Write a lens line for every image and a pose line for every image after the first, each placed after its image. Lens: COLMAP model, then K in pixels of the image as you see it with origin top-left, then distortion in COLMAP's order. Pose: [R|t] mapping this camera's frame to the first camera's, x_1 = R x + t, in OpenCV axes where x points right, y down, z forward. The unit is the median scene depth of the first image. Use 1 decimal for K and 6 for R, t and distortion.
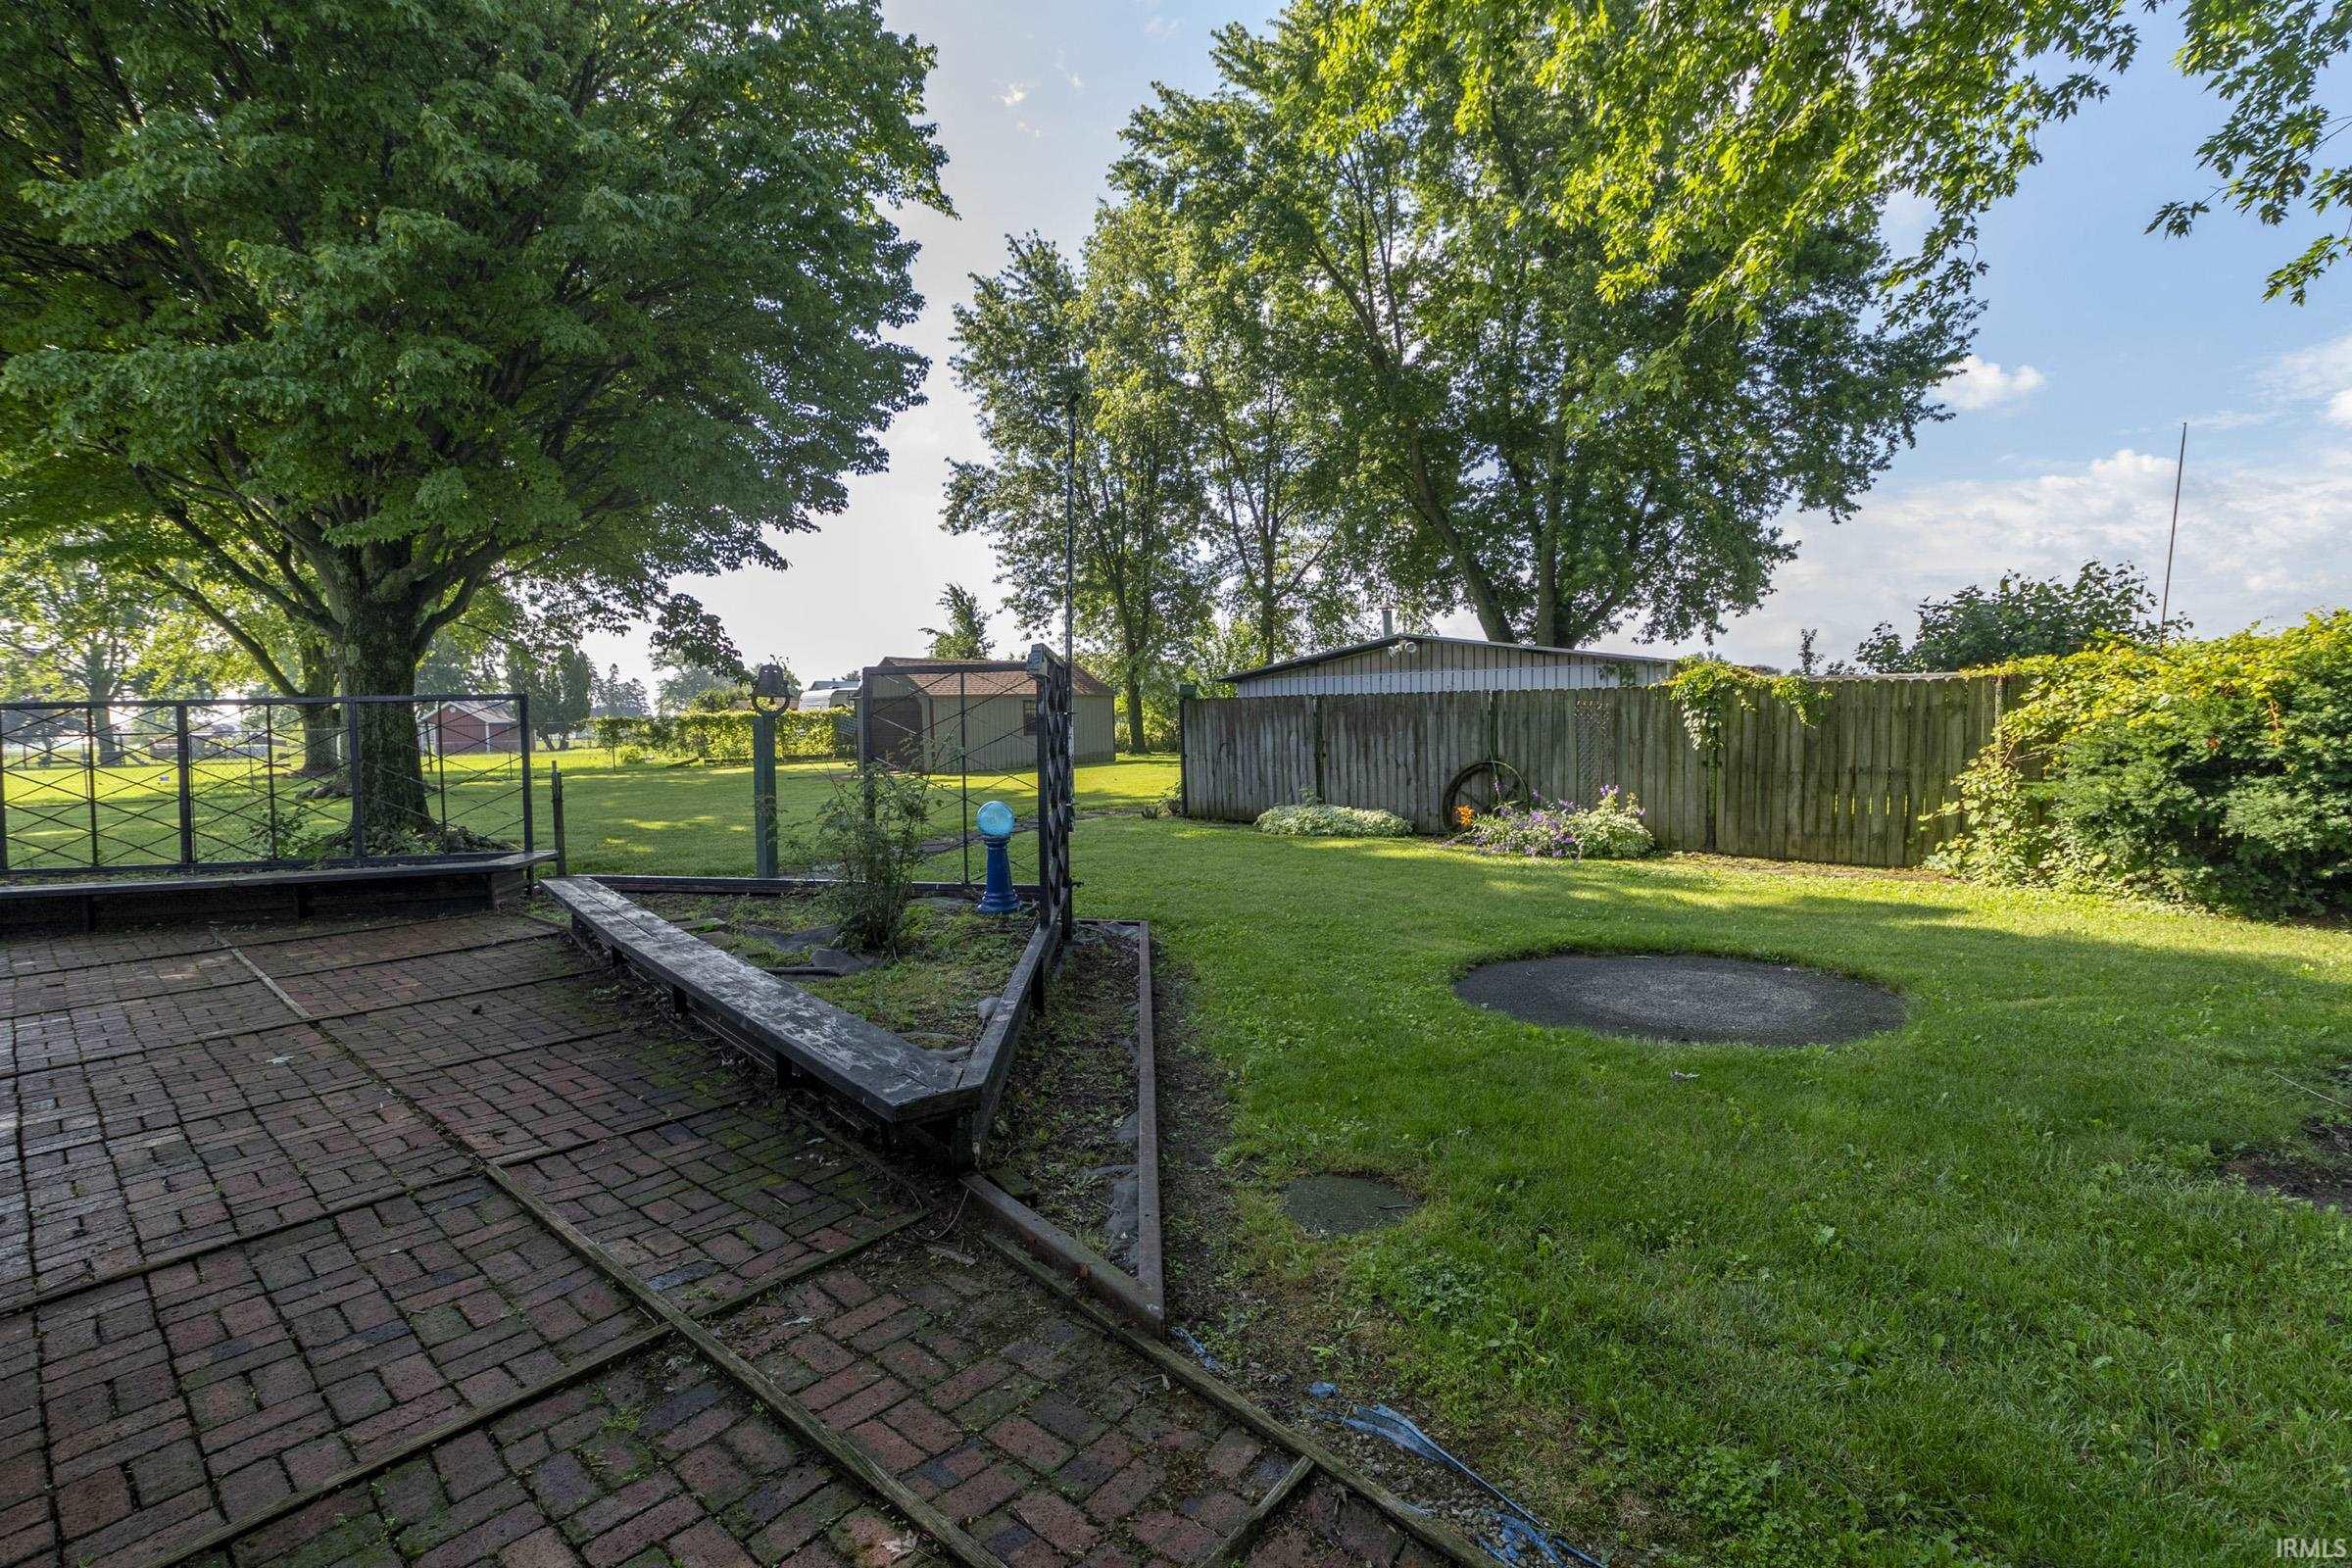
lens RADIAL K [[1061.2, 0, 1161.0], [0, 1061.2, 775.2], [0, 0, 1]] dist [0.000695, -0.000232]
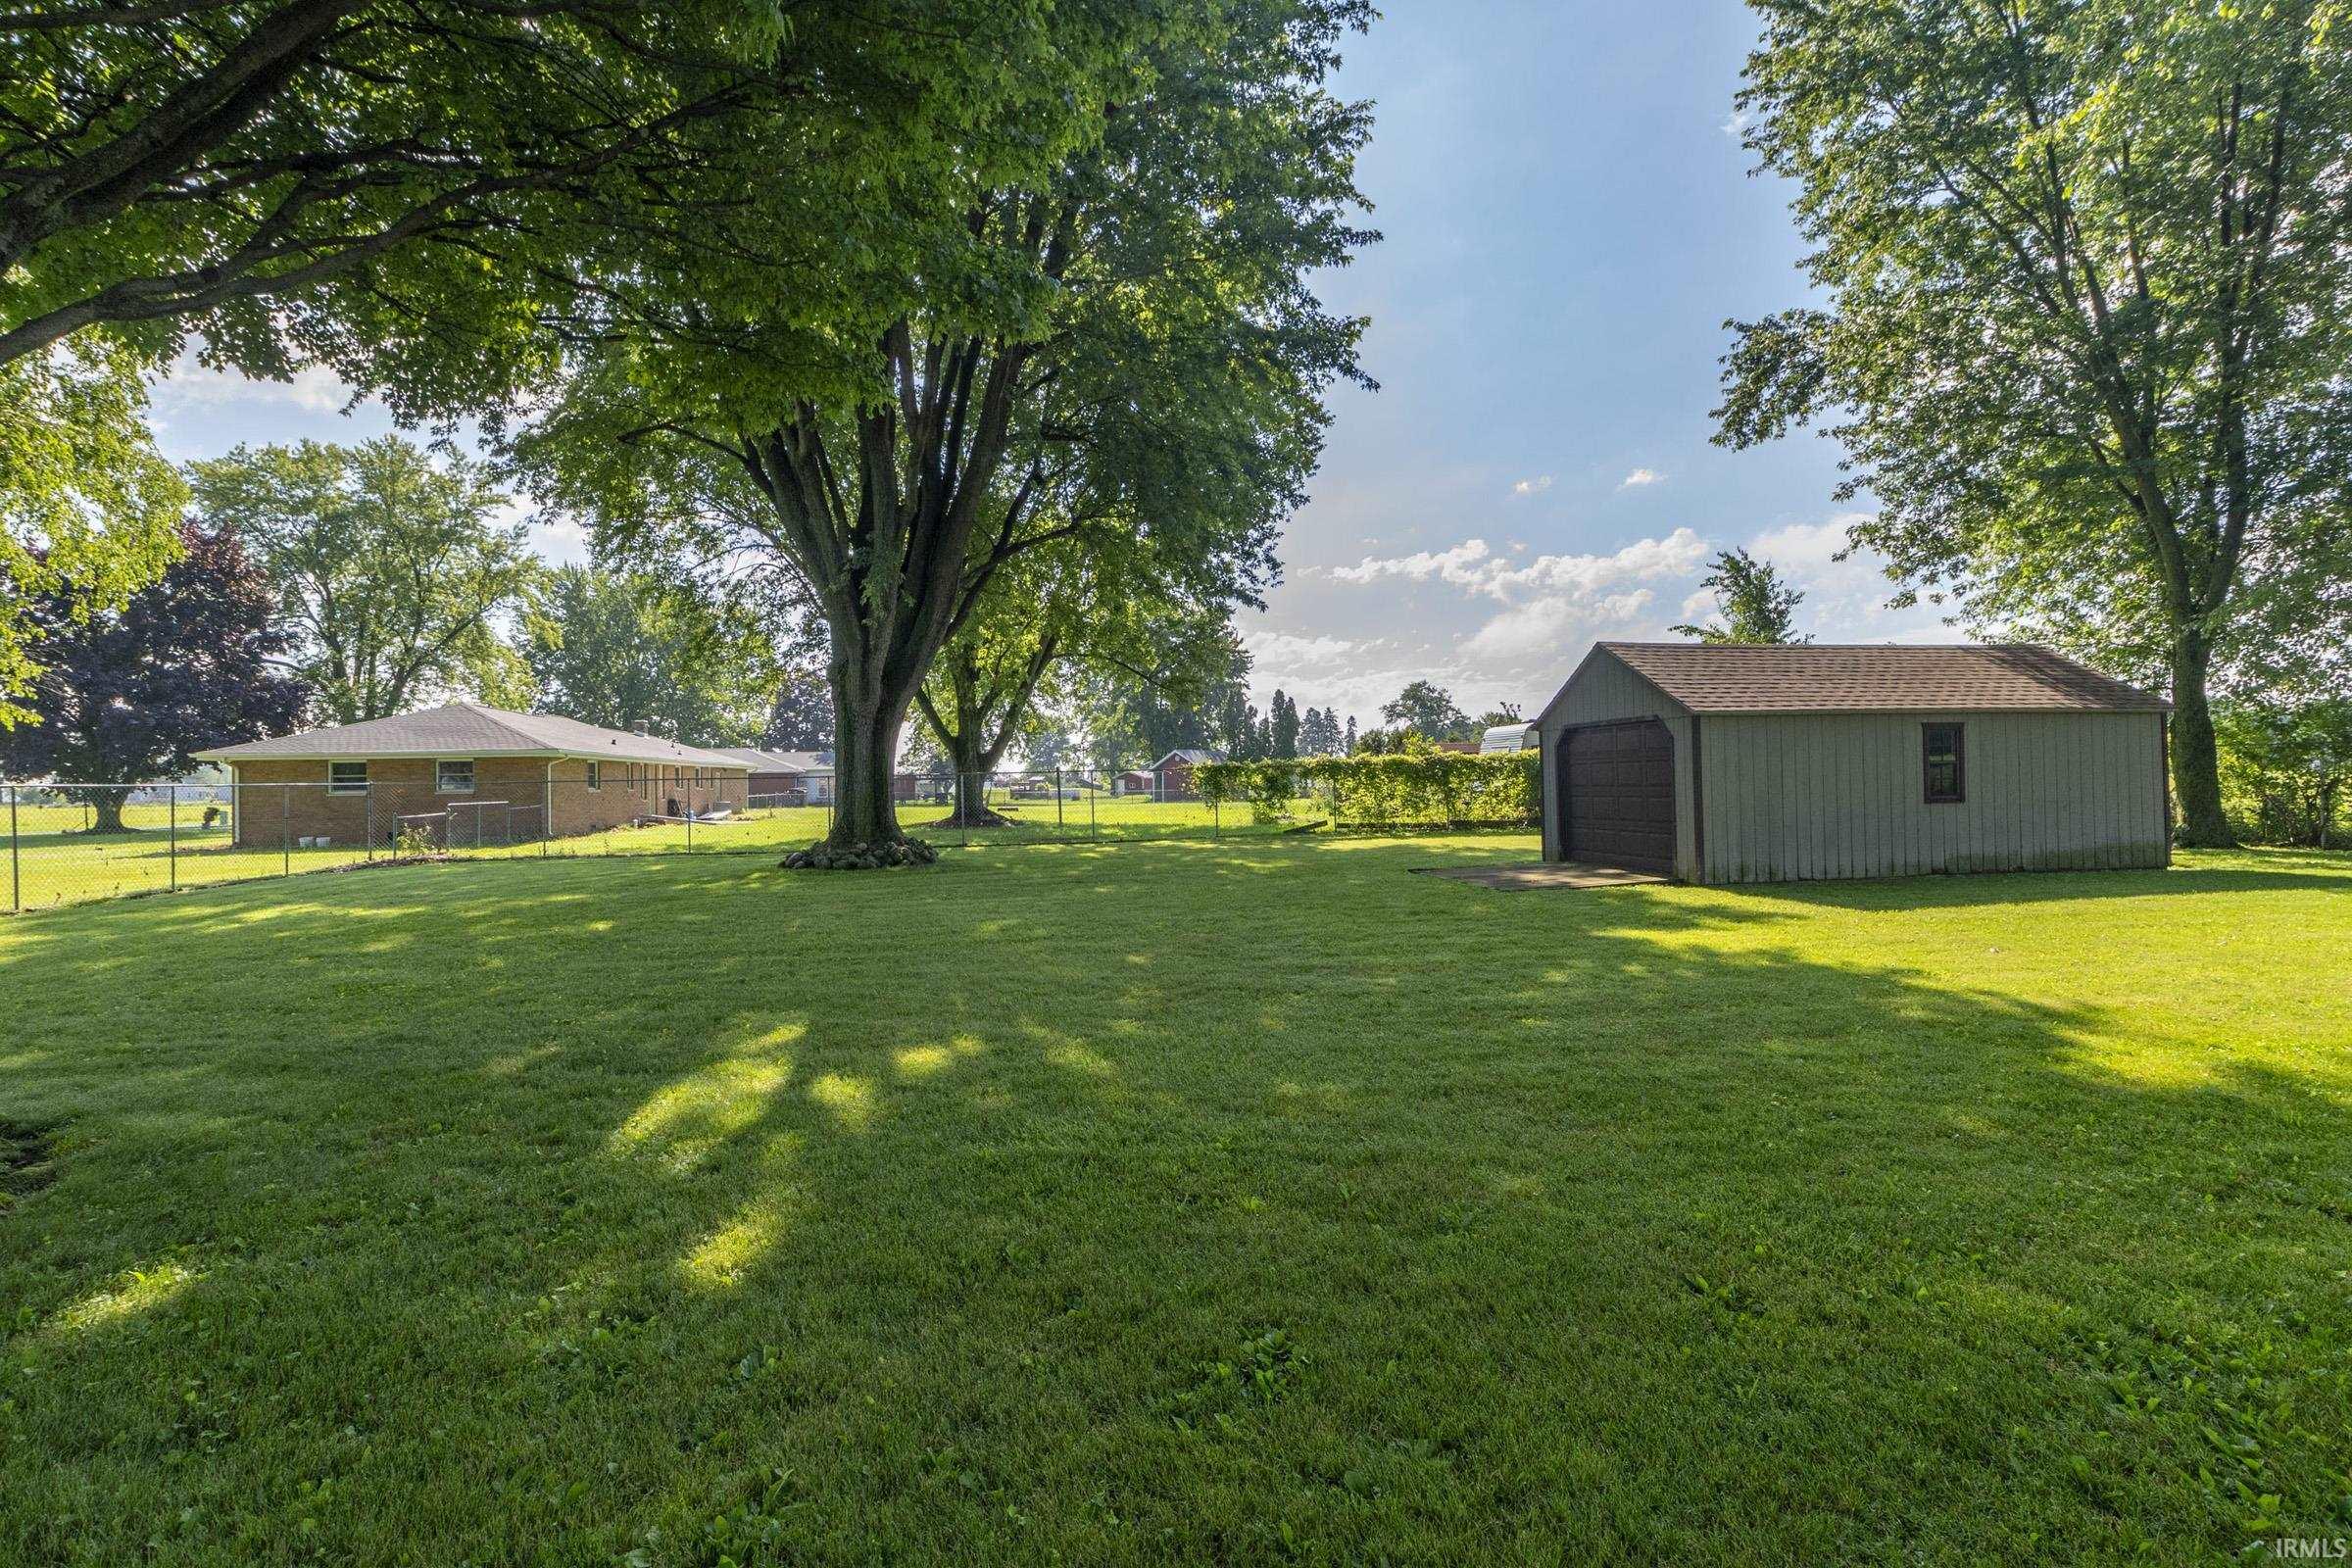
lens RADIAL K [[1061.2, 0, 1161.0], [0, 1061.2, 775.2], [0, 0, 1]] dist [0.000695, -0.000232]
pose [[0.784000, 0.008331, -0.620705, -0.082949], [-0.039026, 0.998593, -0.035891, -0.016363], [0.619533, 0.052362, 0.783222, 0.367680]]
